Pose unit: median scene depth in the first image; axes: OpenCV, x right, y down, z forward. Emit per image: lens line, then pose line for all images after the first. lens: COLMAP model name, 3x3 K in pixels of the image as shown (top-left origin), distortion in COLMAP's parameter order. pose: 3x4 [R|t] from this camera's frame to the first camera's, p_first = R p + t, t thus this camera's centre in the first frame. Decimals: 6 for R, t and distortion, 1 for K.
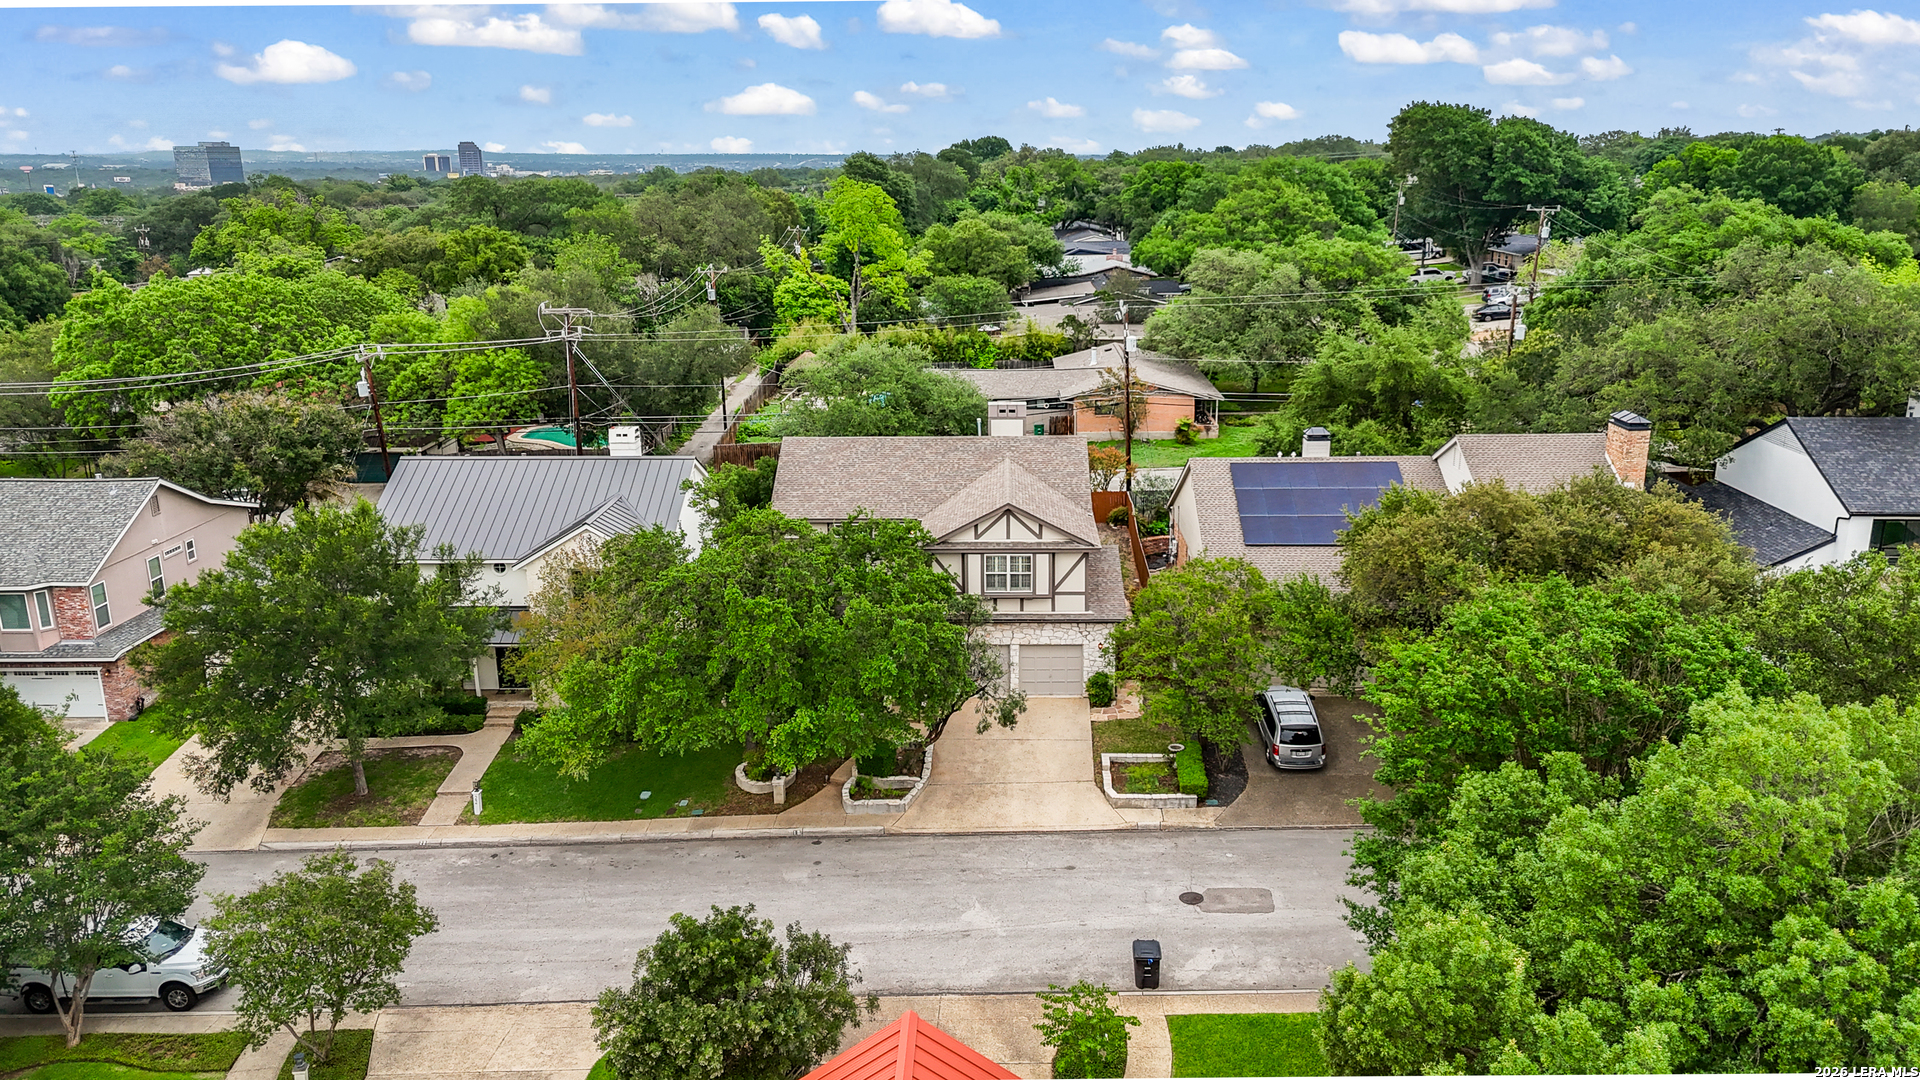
lens RADIAL K [[1431.9, 0, 960.0], [0, 1431.9, 540.0], [0, 0, 1]] dist [0.056028, -0.008217]
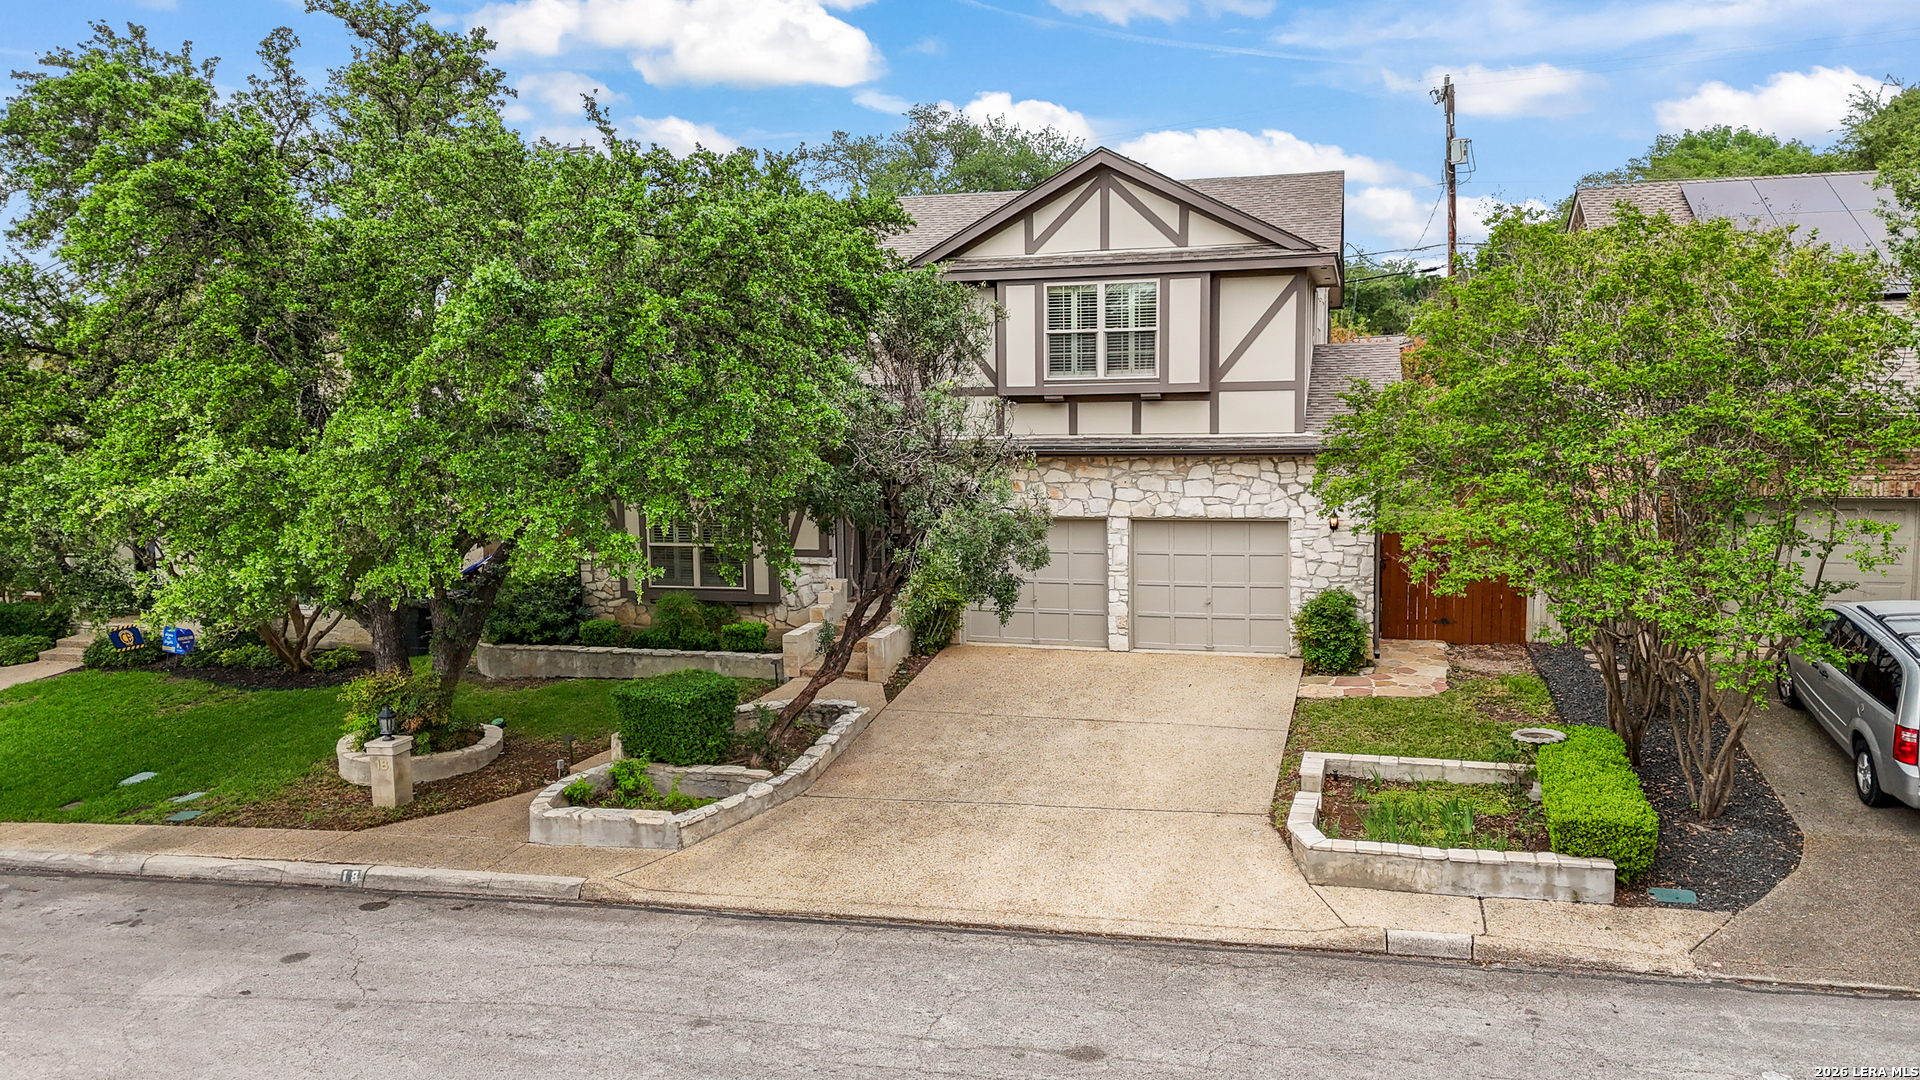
lens RADIAL K [[1431.9, 0, 960.0], [0, 1431.9, 540.0], [0, 0, 1]] dist [0.056028, -0.008217]
pose [[0.971023, 0.024879, -0.237686, 0.100191], [-0.062056, 0.986700, -0.150240, 0.157231], [0.230787, 0.160636, 0.959653, 0.647852]]
